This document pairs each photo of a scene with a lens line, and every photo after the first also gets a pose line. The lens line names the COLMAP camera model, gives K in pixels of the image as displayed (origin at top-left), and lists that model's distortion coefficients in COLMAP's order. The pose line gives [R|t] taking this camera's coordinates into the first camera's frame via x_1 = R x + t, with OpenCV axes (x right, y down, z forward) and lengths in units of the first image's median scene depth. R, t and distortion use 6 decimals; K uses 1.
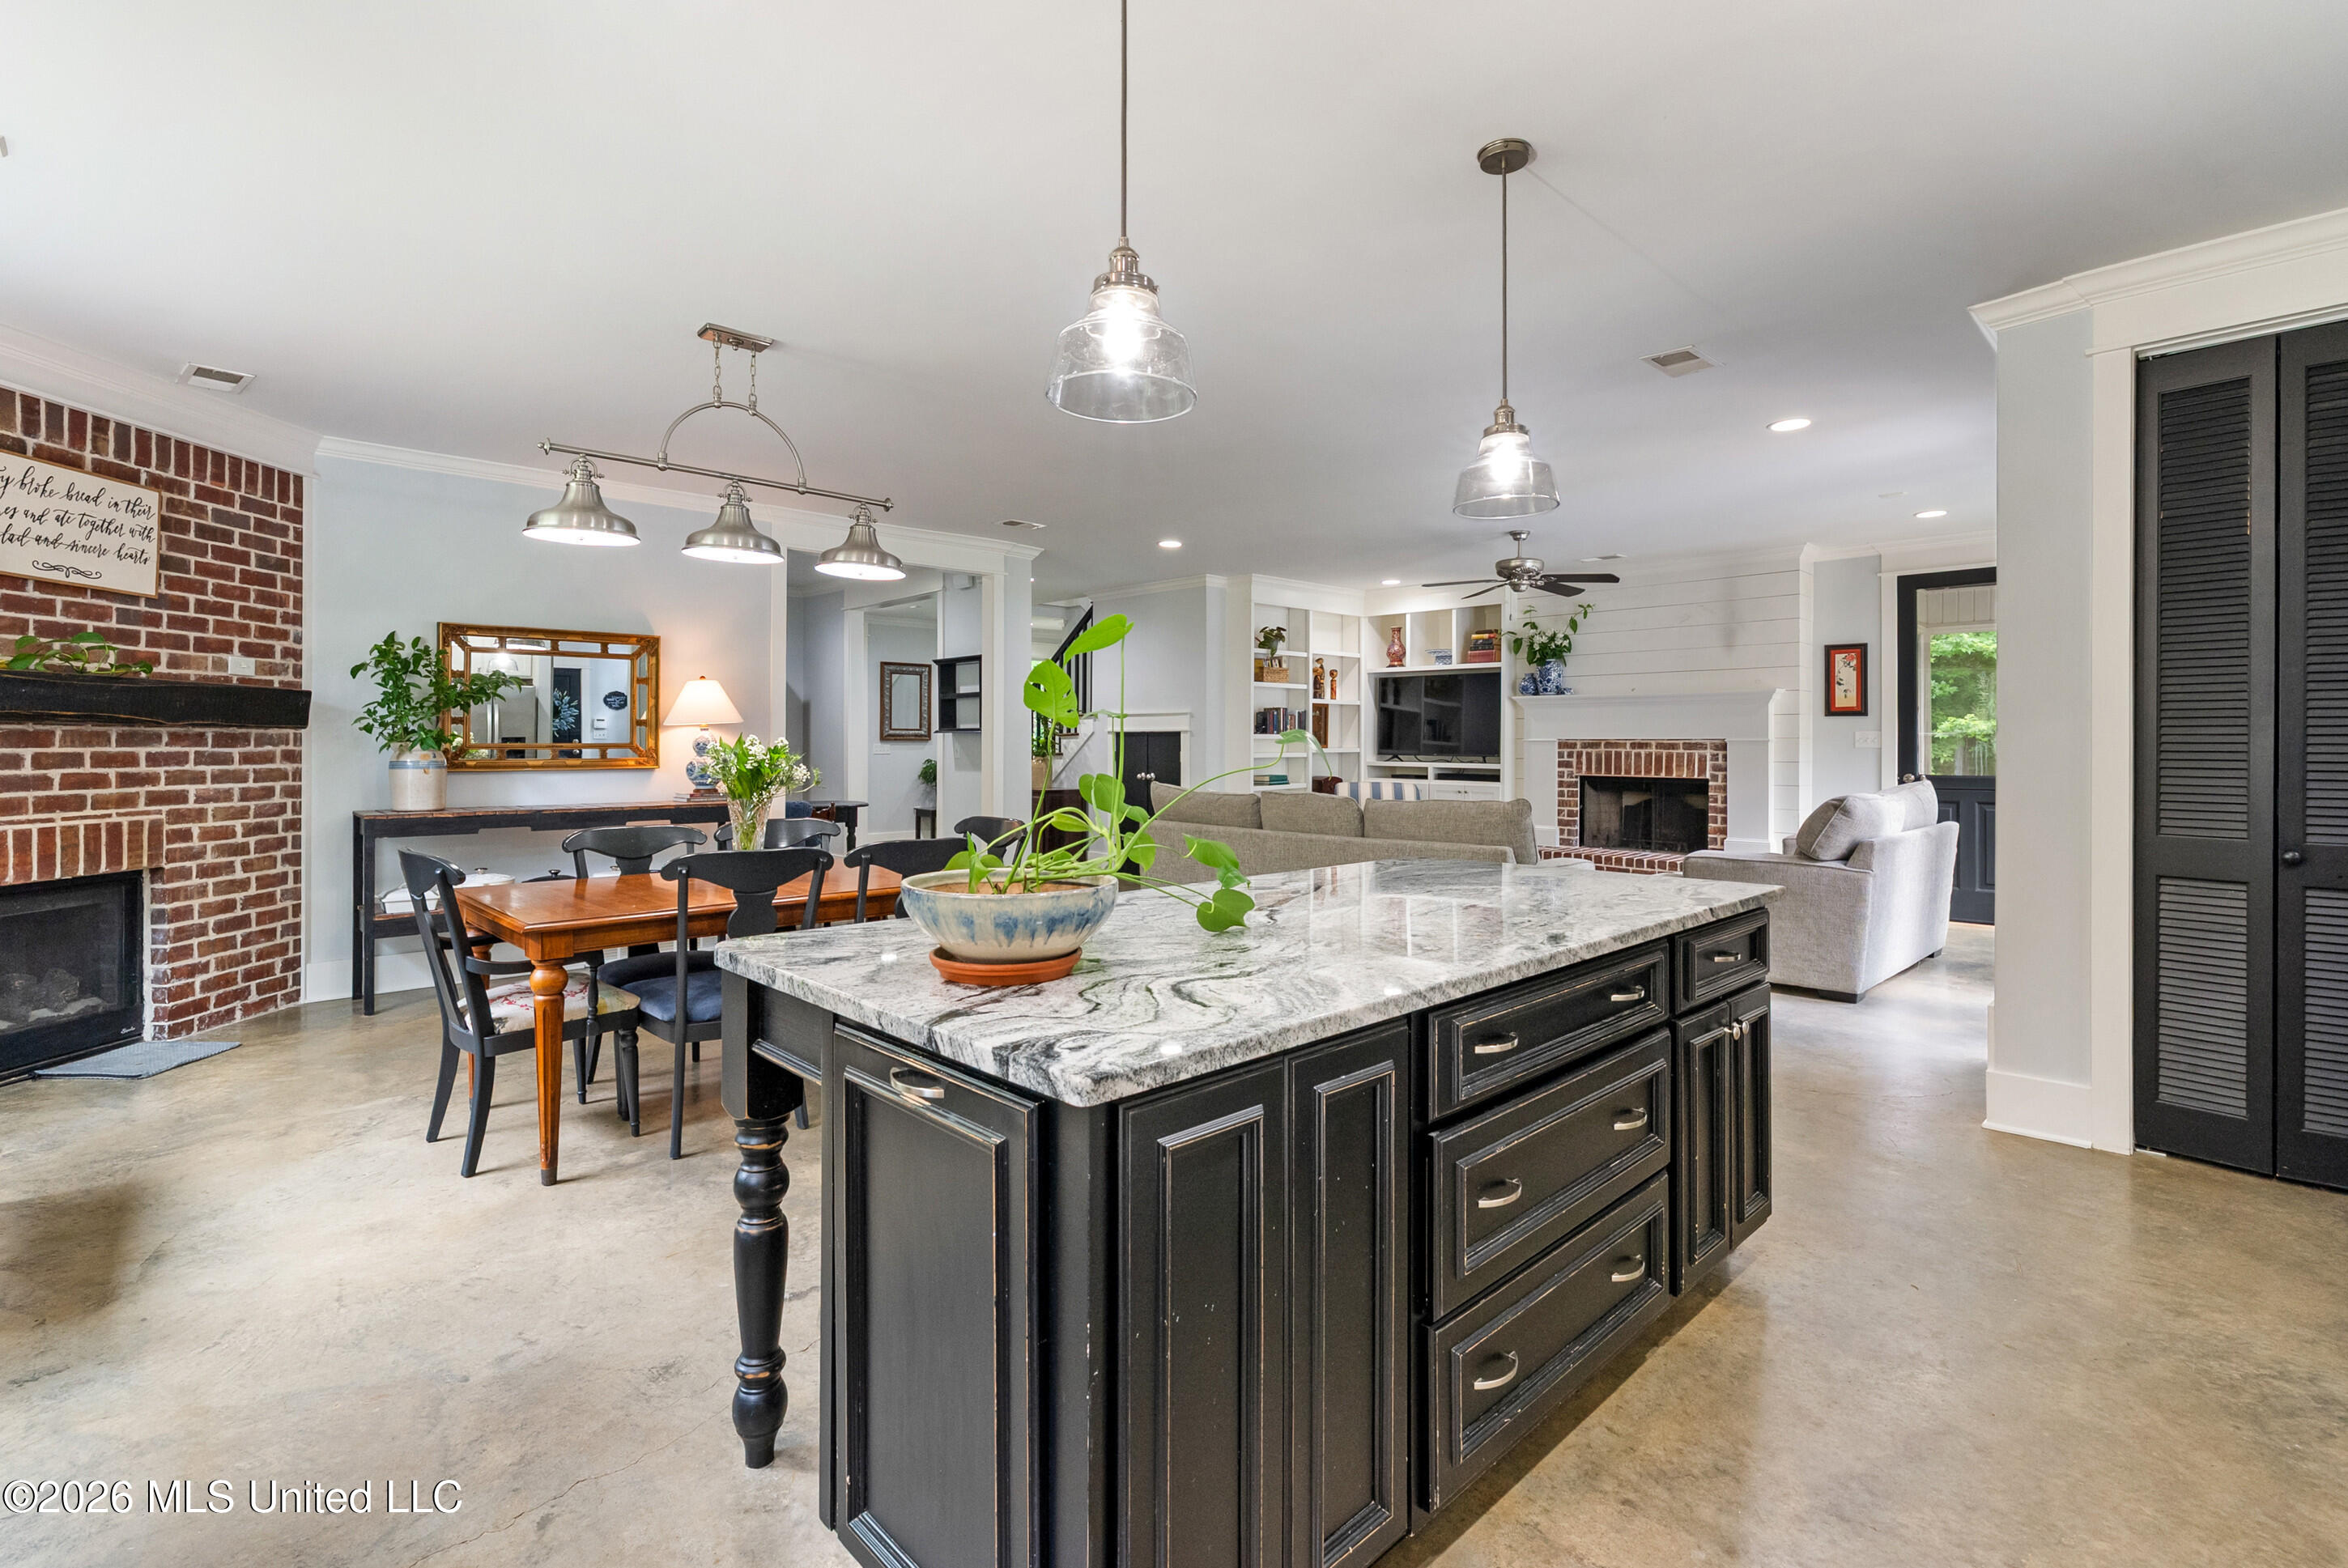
lens RADIAL K [[1063.7, 0, 1175.6], [0, 1063.7, 743.0], [0, 0, 1]] dist [-0.004483, 0.000480]
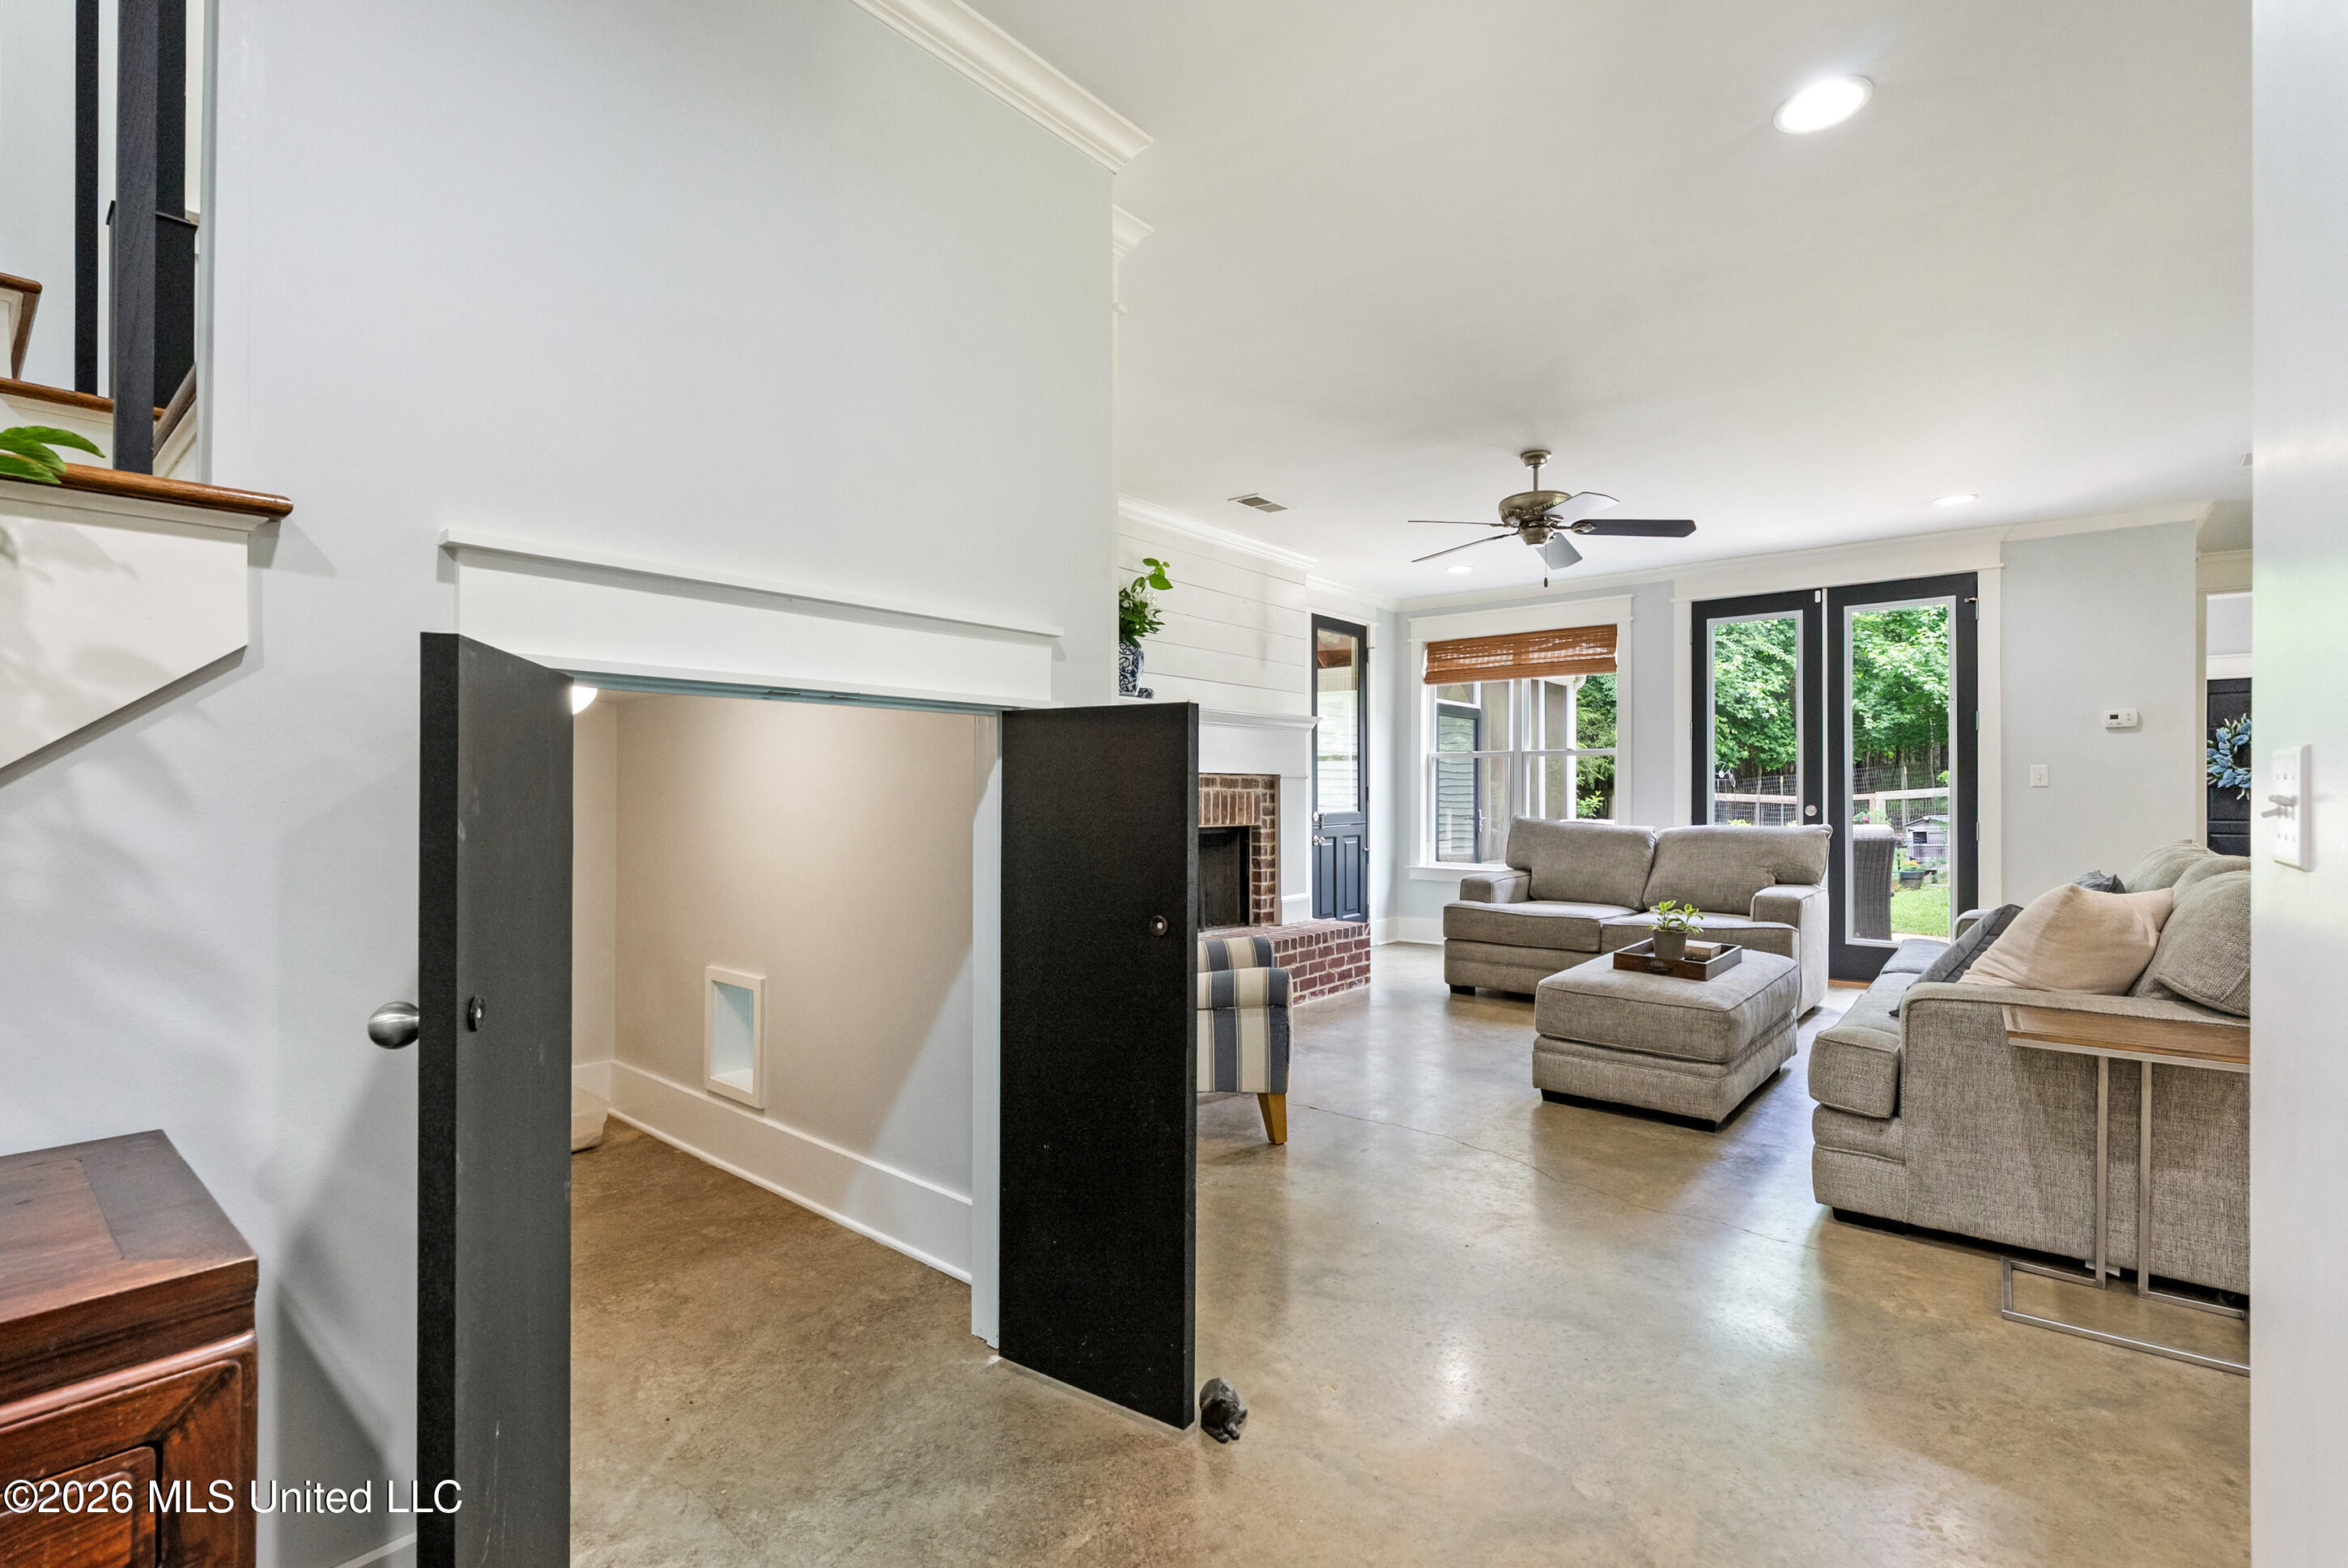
lens RADIAL K [[1063.7, 0, 1185.2], [0, 1063.7, 787.1], [0, 0, 1]] dist [-0.004483, 0.000480]
pose [[-0.125601, 0.001278, 0.992080, -0.250724], [-0.002557, 0.999995, -0.001612, 0.006602], [-0.992078, -0.002739, -0.125597, 1.079703]]
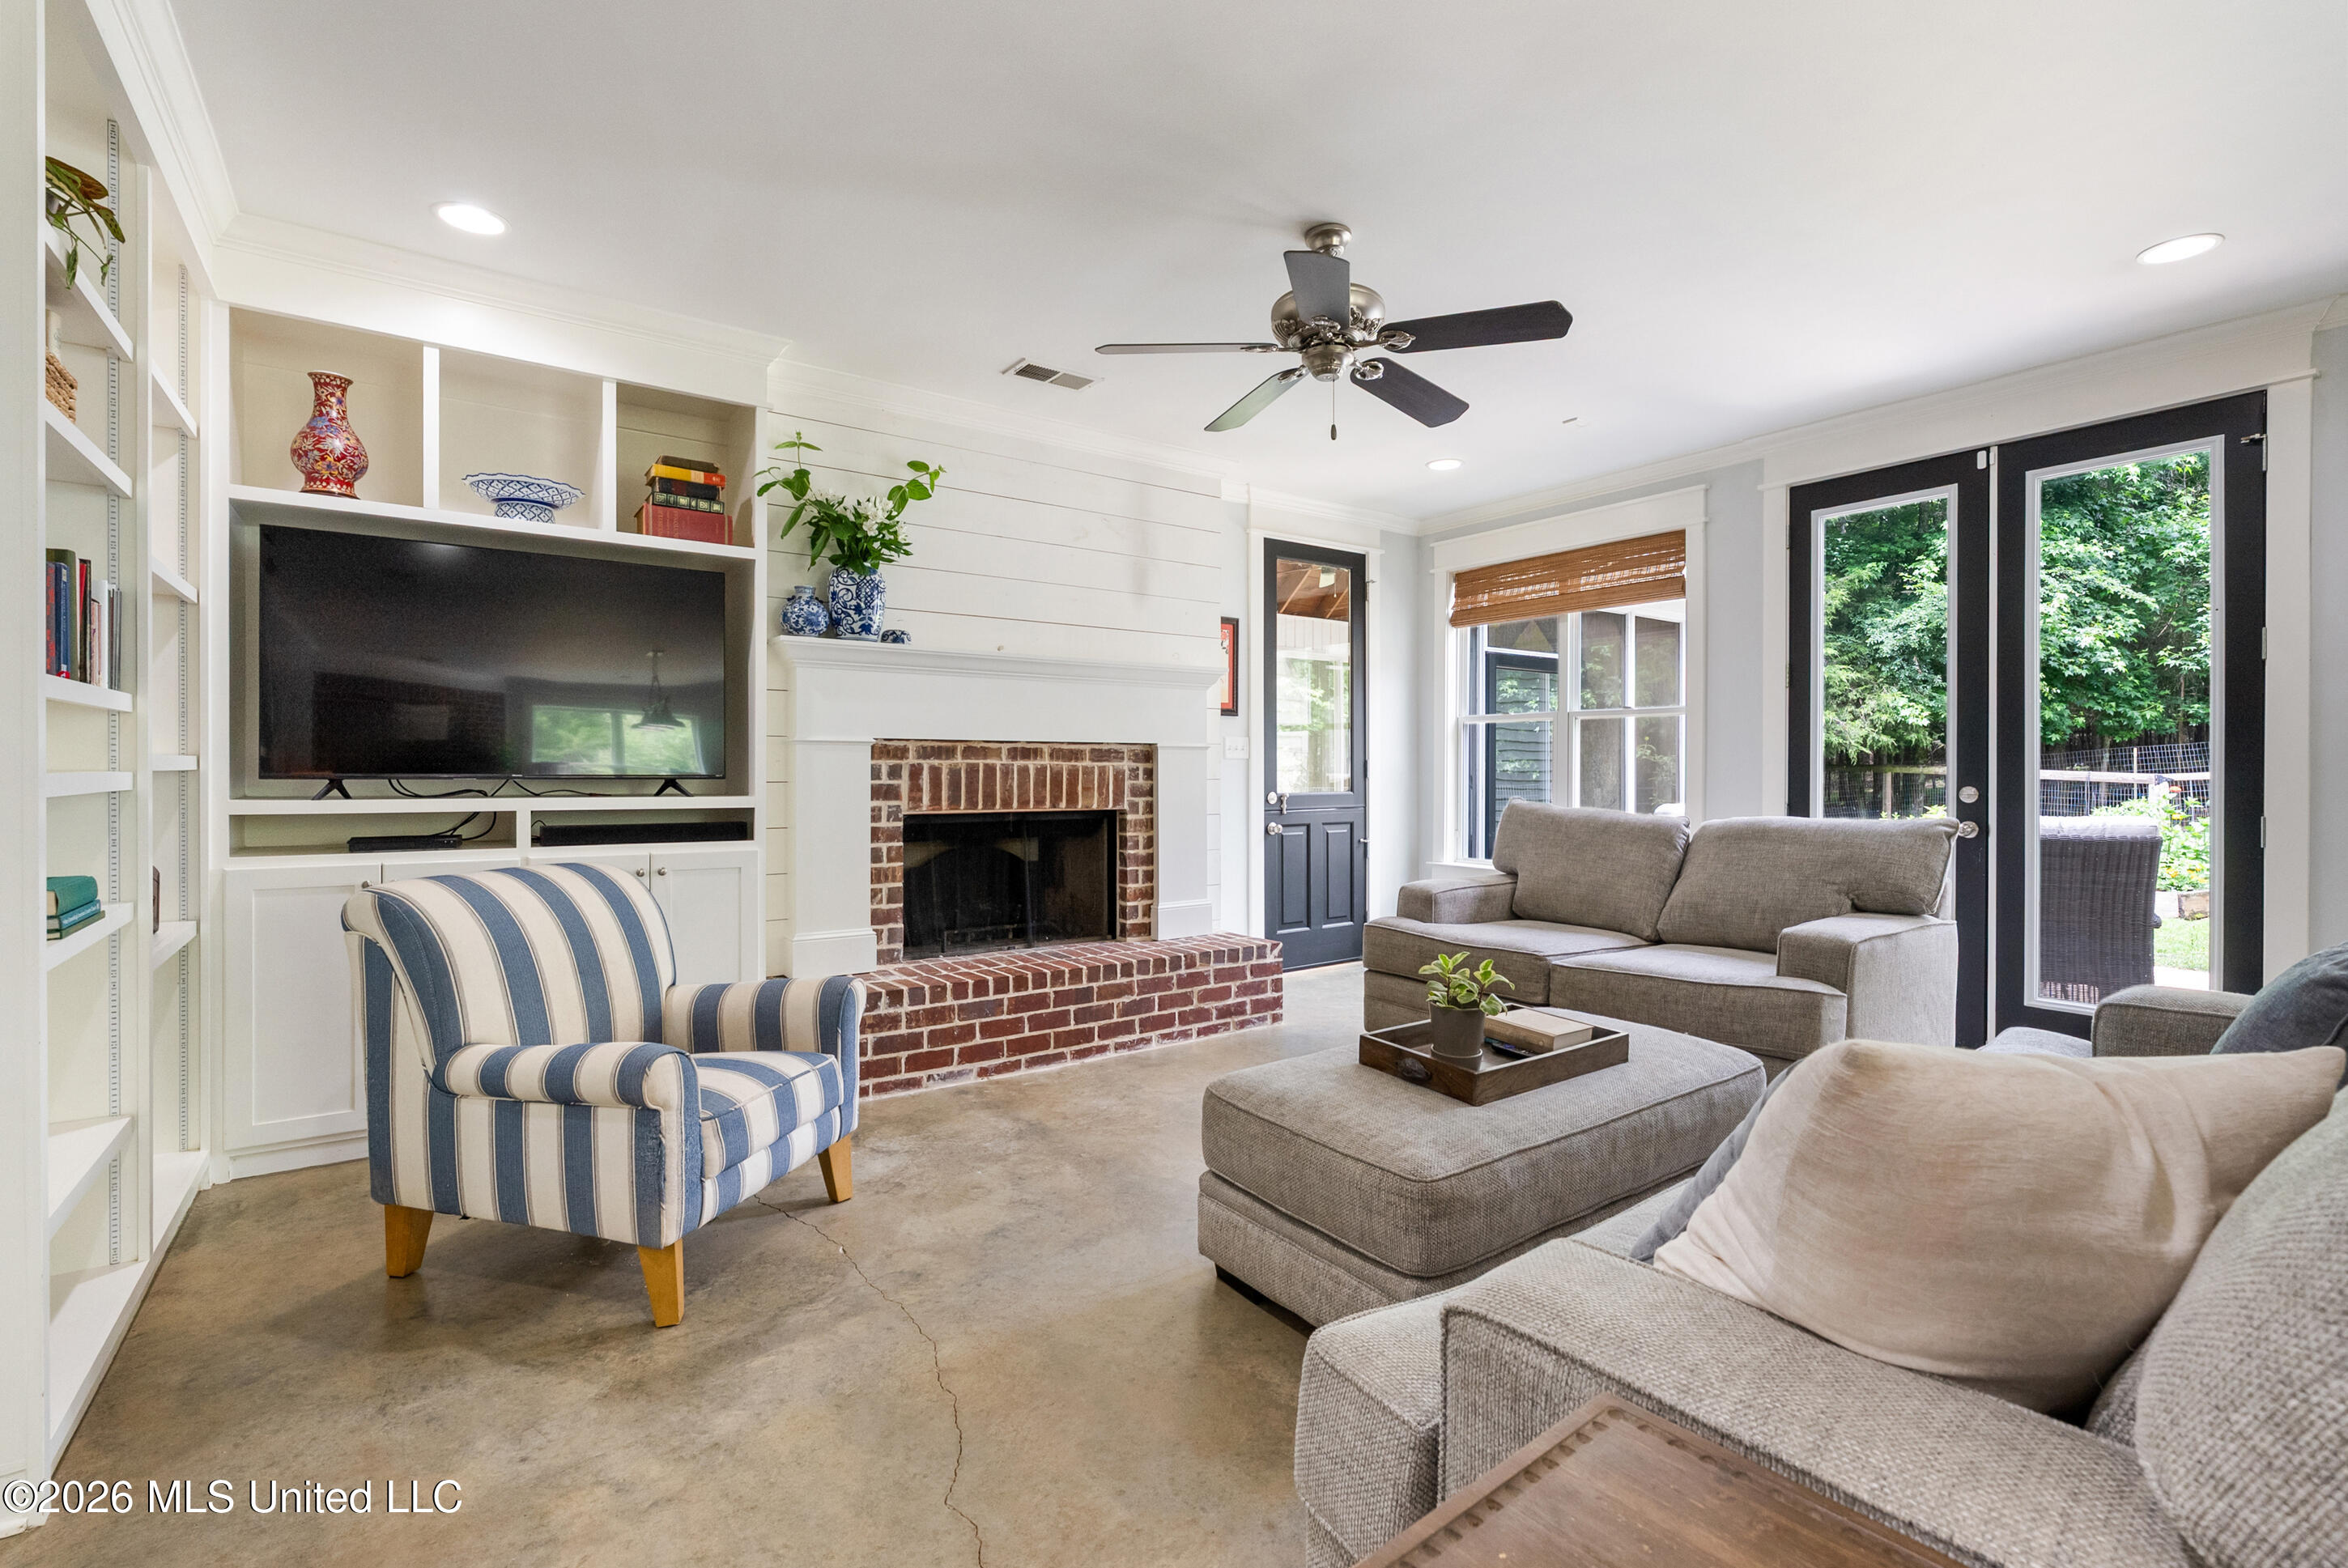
lens RADIAL K [[1063.7, 0, 1172.2], [0, 1063.7, 775.6], [0, 0, 1]] dist [-0.004483, 0.000480]
pose [[0.130299, -0.008687, 0.991437, -0.084676], [-0.001328, 0.999959, 0.008937, 0.008476], [-0.991474, -0.002481, 0.130282, 0.838928]]
